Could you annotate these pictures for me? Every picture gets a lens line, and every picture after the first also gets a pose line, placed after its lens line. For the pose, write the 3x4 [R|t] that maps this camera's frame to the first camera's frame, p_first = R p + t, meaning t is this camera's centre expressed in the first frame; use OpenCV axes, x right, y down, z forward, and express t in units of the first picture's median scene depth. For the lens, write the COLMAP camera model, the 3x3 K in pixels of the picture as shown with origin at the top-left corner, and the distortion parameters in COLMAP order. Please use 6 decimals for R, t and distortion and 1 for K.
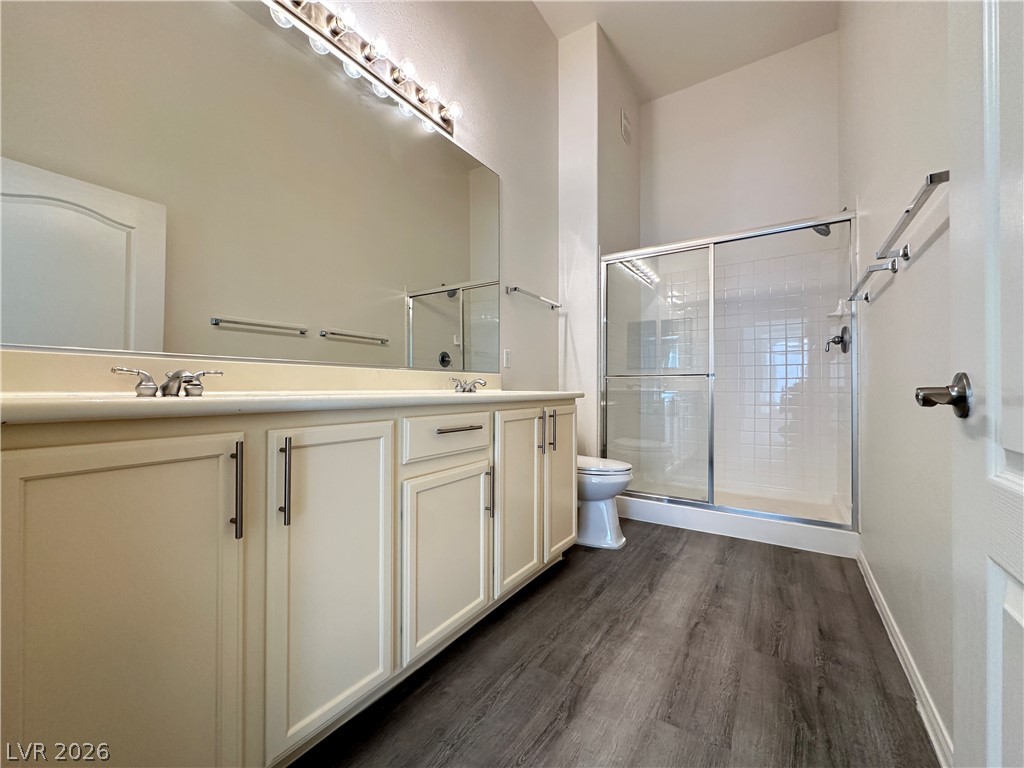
lens RADIAL K [[404.6, 0, 511.4], [0, 404.6, 384.6], [0, 0, 1]] dist [-0.009369, 0.001244]
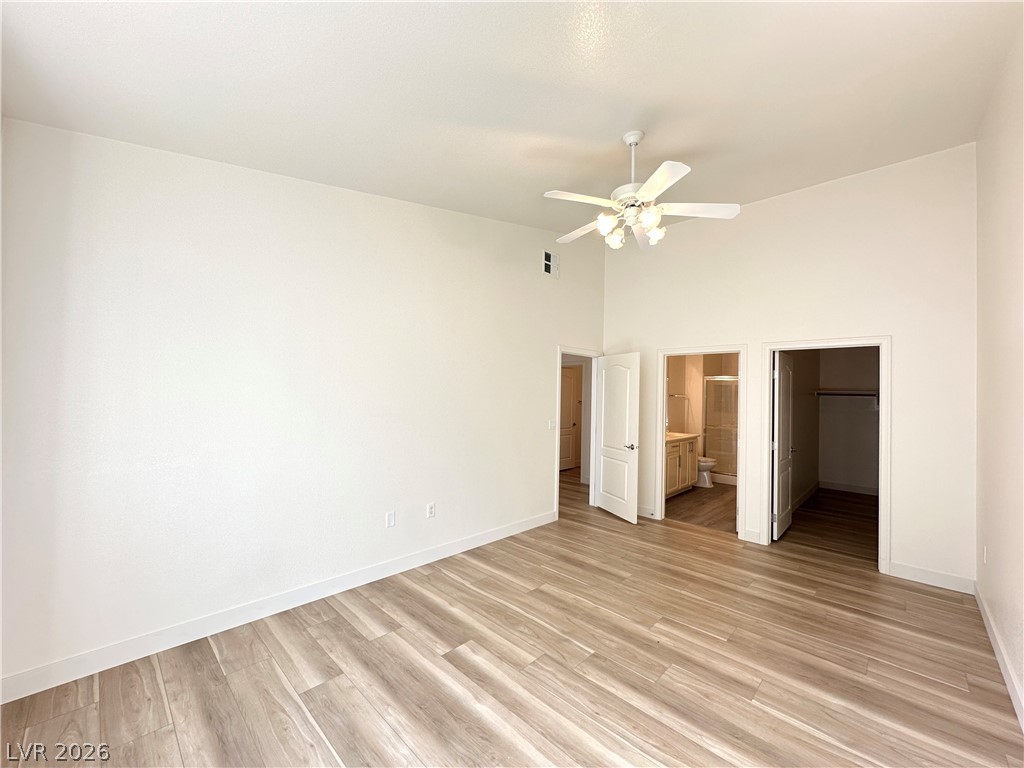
lens RADIAL K [[404.6, 0, 510.5], [0, 404.6, 387.7], [0, 0, 1]] dist [-0.009369, 0.001244]
pose [[0.982648, 0.007302, -0.185339, -0.567267], [-0.009302, 0.999907, -0.009925, -0.249022], [0.185249, 0.011477, 0.982625, -1.945348]]
